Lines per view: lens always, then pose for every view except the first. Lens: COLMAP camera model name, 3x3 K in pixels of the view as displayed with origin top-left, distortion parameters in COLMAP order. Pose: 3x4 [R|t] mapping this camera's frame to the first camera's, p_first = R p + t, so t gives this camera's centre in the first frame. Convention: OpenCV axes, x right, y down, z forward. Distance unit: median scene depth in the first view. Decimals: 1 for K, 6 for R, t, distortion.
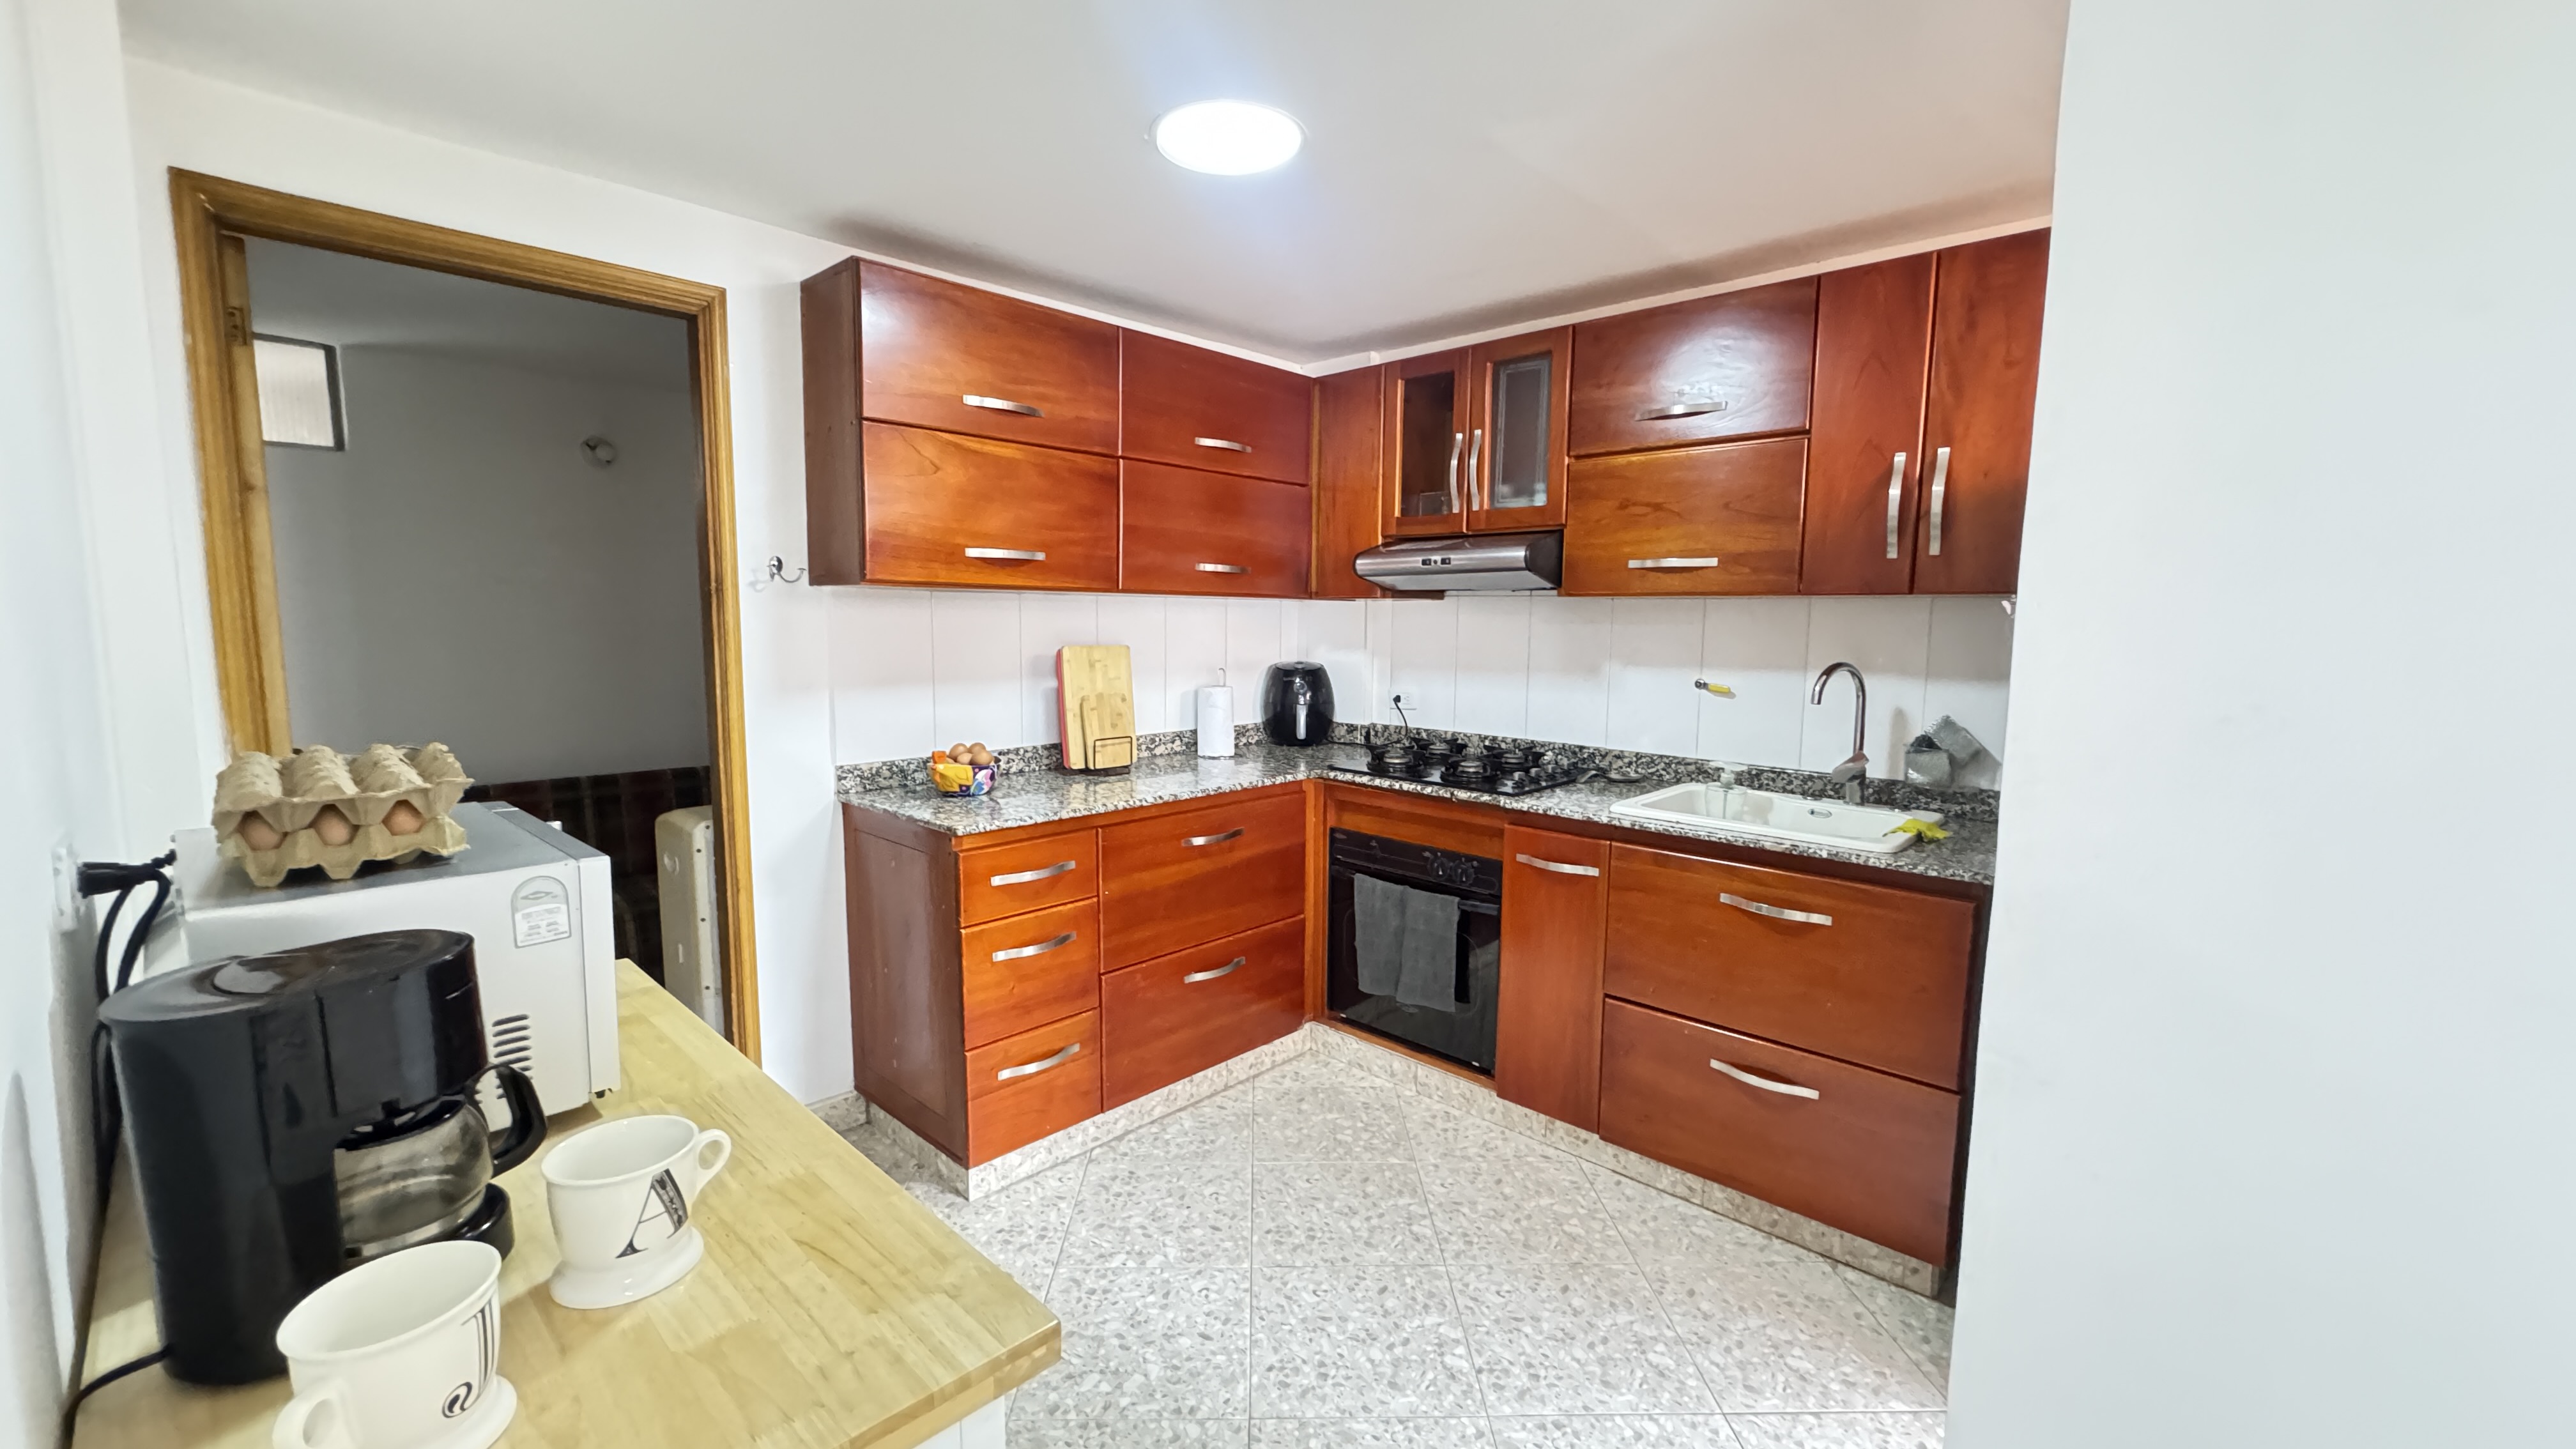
lens RADIAL K [[1031.5, 0, 1292.3], [0, 1031.5, 726.3], [0, 0, 1]] dist [-0.002394, 0.000190]
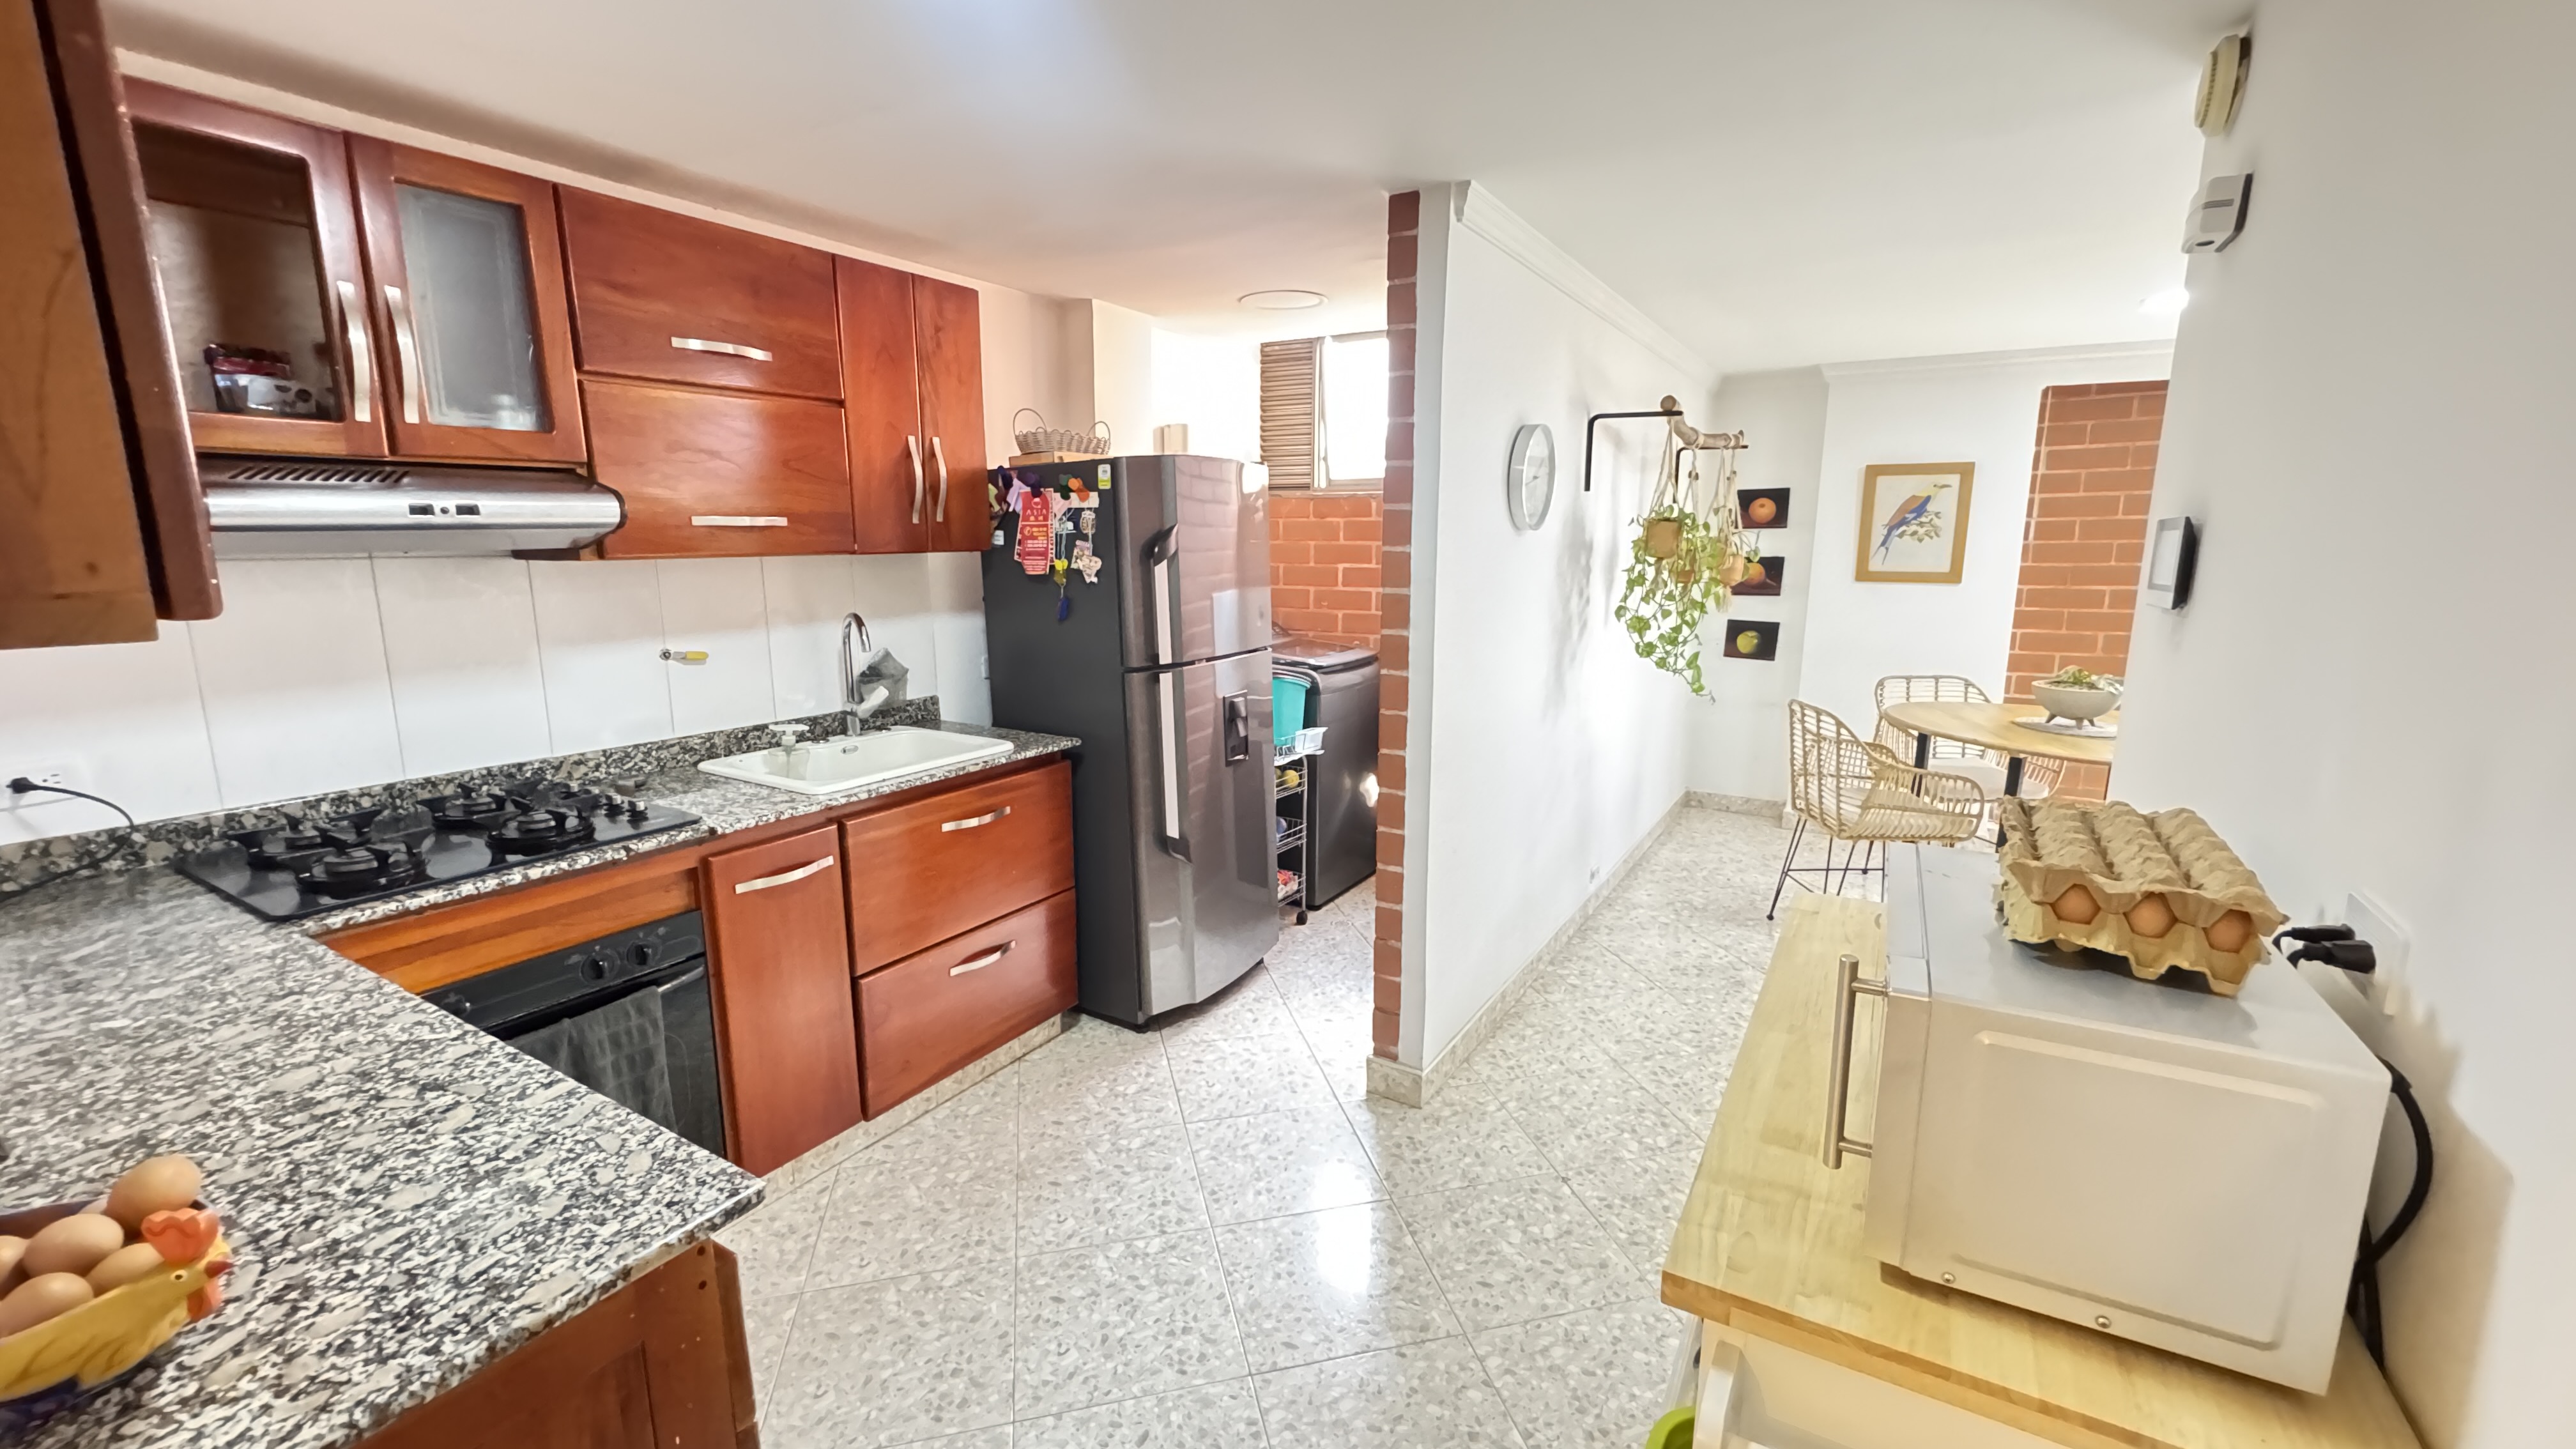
lens RADIAL K [[1031.5, 0, 1287.7], [0, 1031.5, 722.7], [0, 0, 1]] dist [-0.002394, 0.000190]
pose [[-0.208863, -0.188795, 0.959548, -0.622989], [0.105387, 0.971129, 0.214013, -0.127130], [-0.972250, 0.145823, -0.182936, 0.712612]]
